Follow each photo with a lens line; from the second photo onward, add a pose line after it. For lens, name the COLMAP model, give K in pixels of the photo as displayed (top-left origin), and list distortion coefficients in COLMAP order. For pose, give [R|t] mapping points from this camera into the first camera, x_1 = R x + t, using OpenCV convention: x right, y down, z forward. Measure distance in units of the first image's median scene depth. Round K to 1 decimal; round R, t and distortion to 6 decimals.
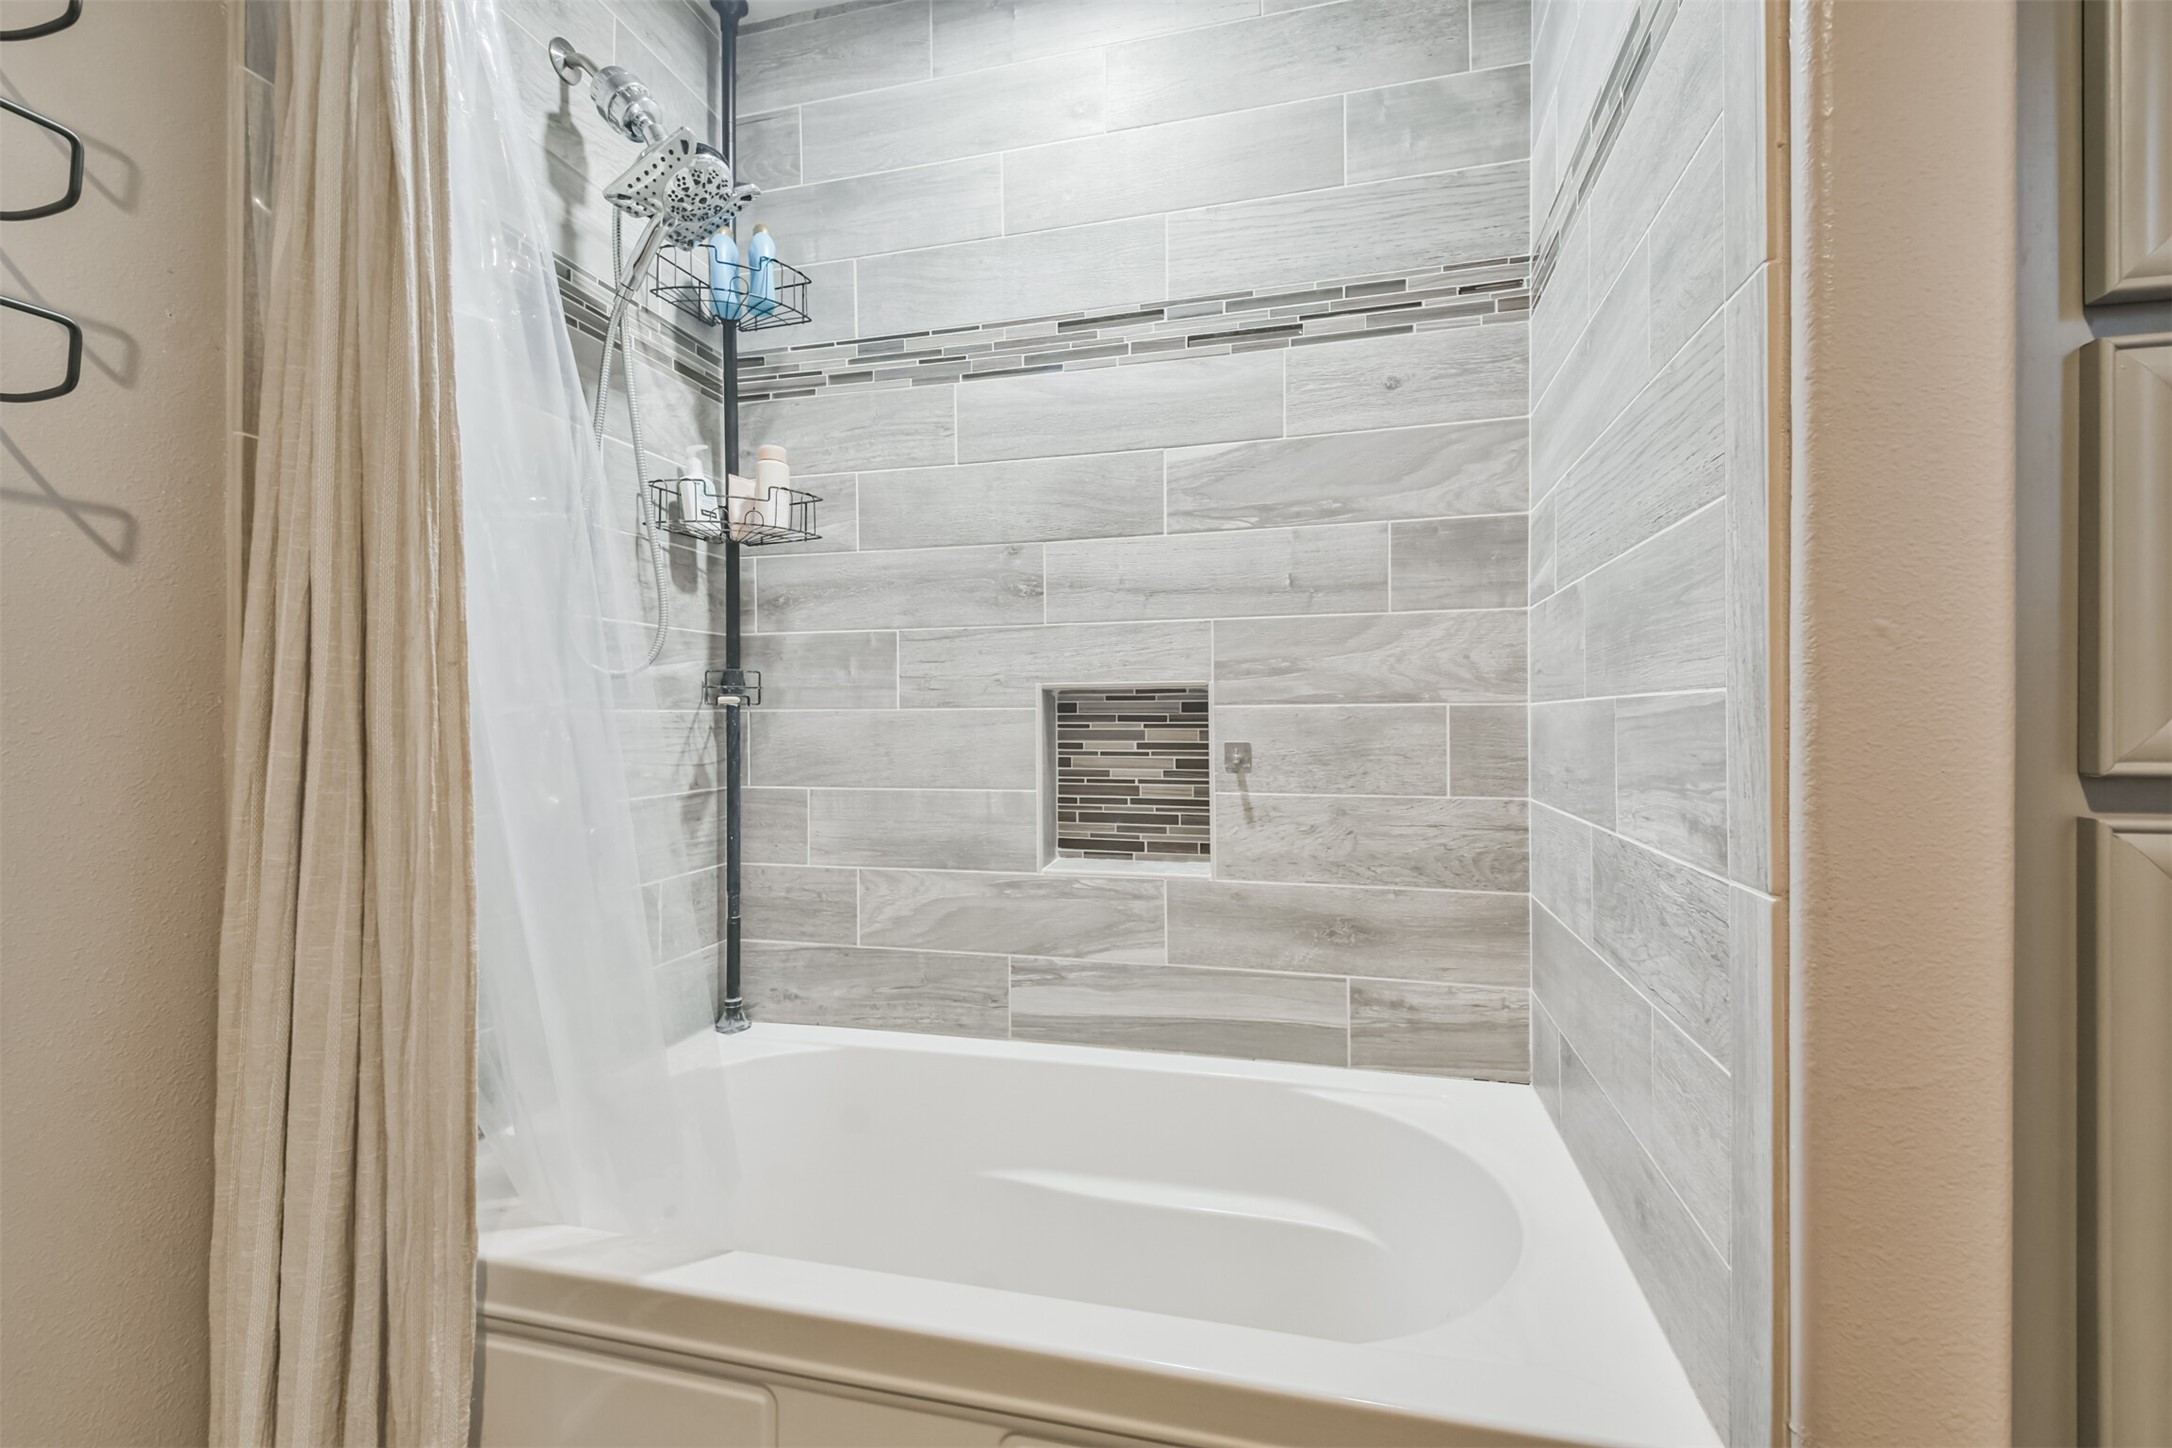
lens RADIAL K [[935.8, 0, 1091.2], [0, 935.8, 713.8], [0, 0, 1]] dist [0.056183, -0.036047]
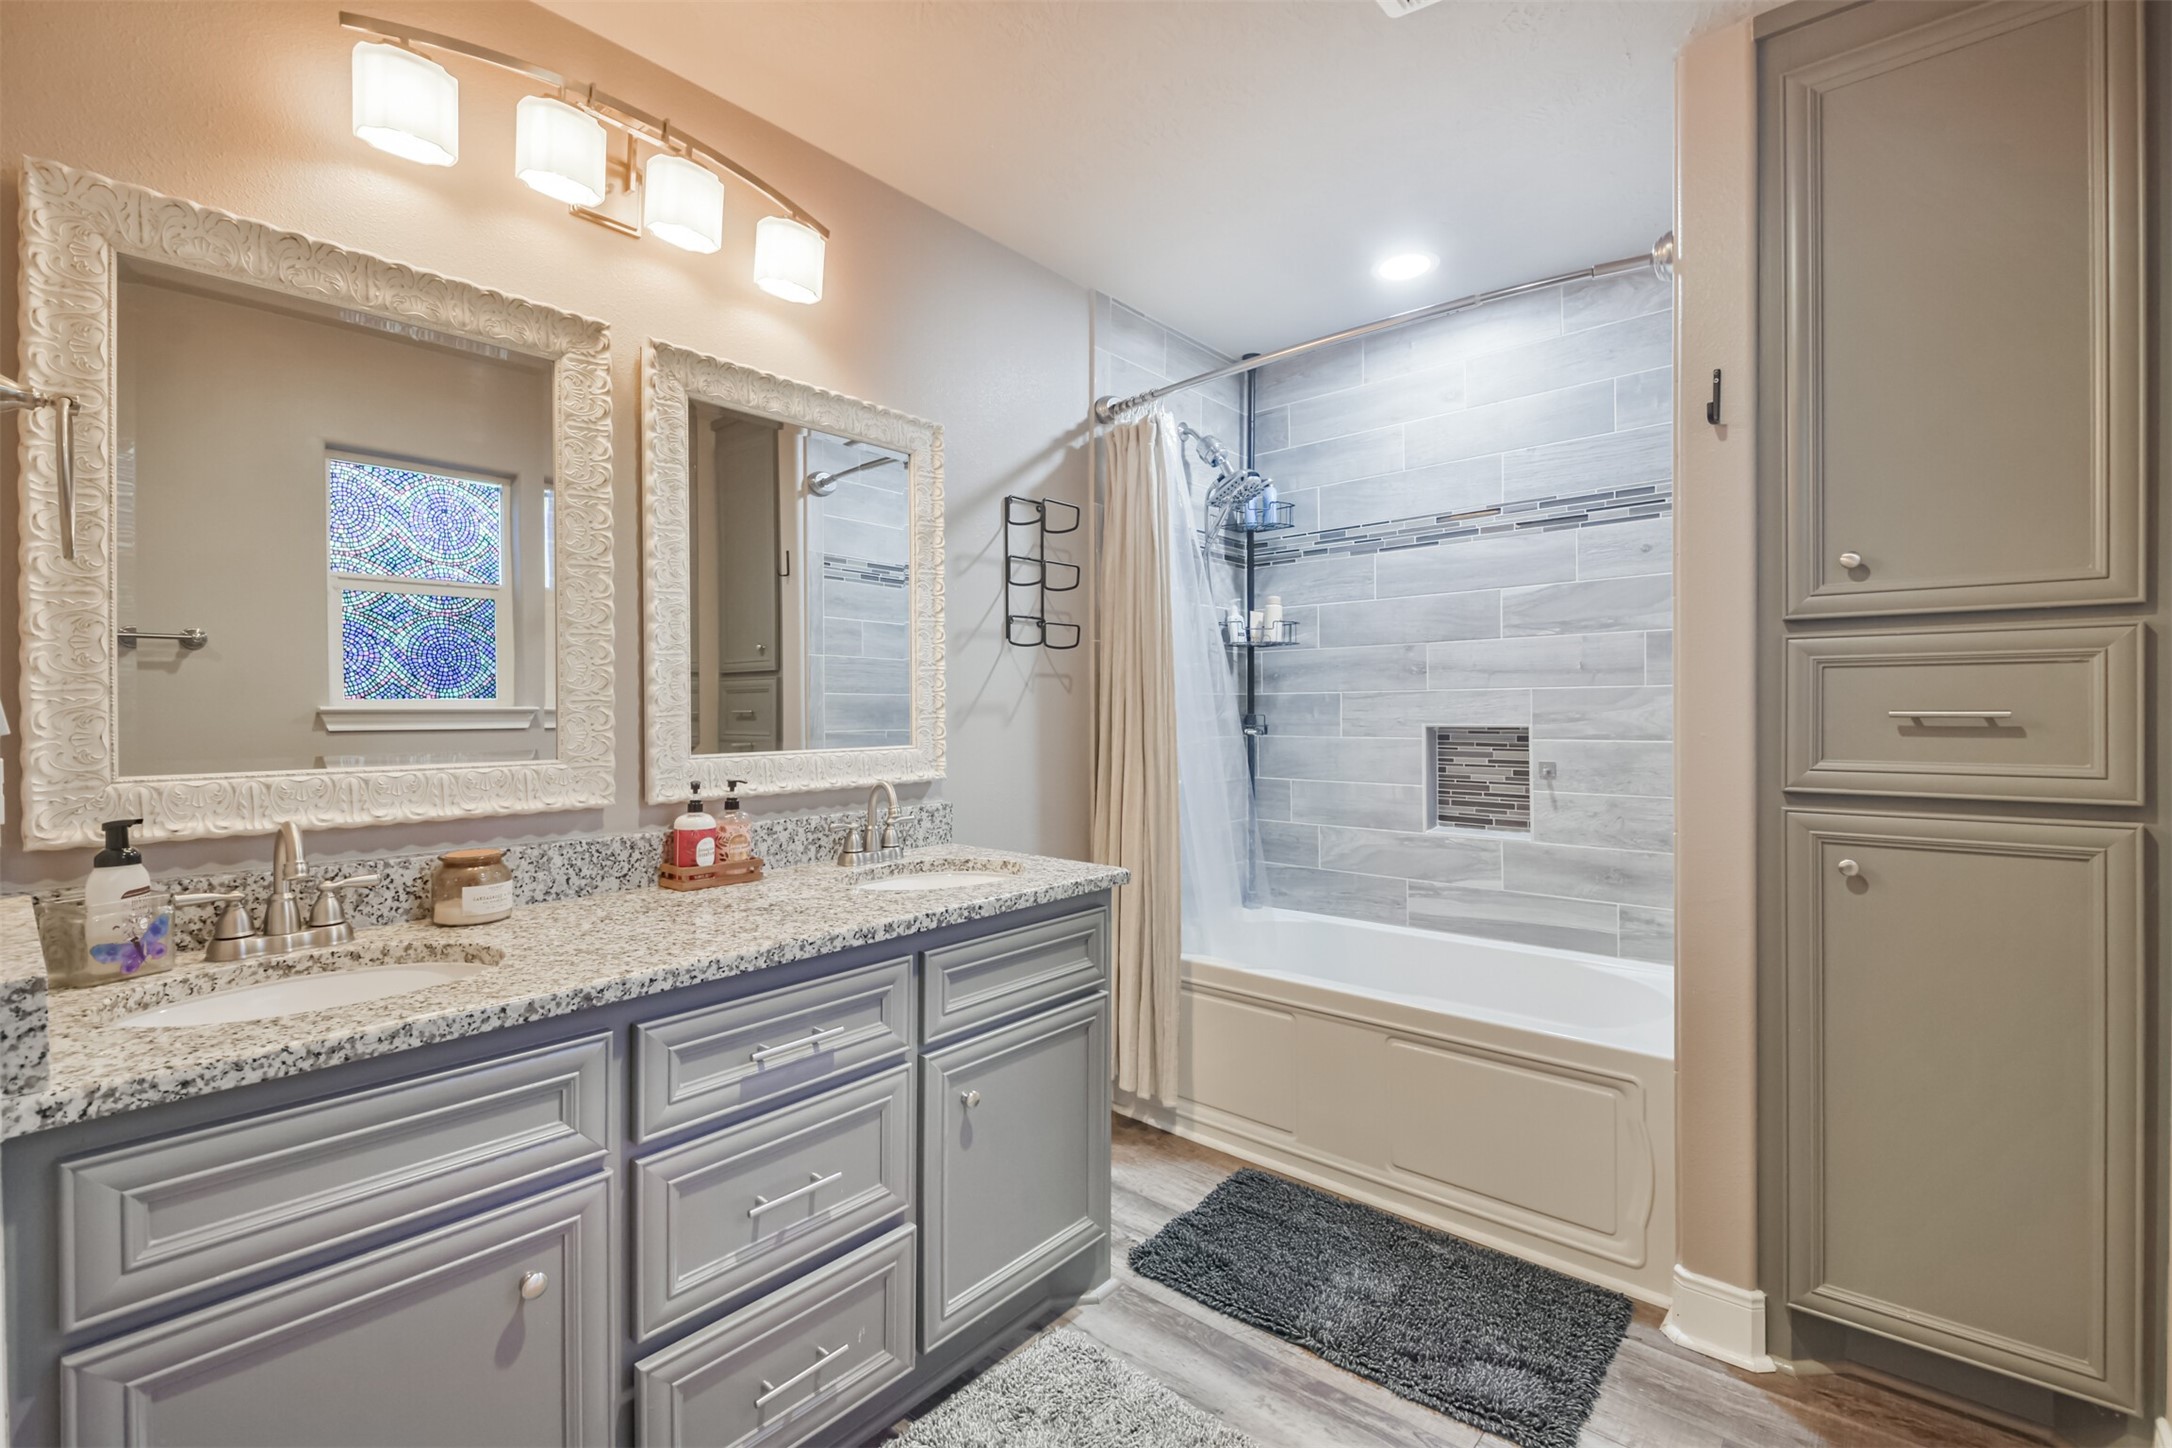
lens RADIAL K [[935.8, 0, 1091.2], [0, 935.8, 713.8], [0, 0, 1]] dist [0.056183, -0.036047]
pose [[0.894654, 0.000412, -0.446760, 0.171924], [0.003191, 0.999968, 0.007312, -0.066094], [0.446749, -0.007967, 0.894624, -0.836051]]
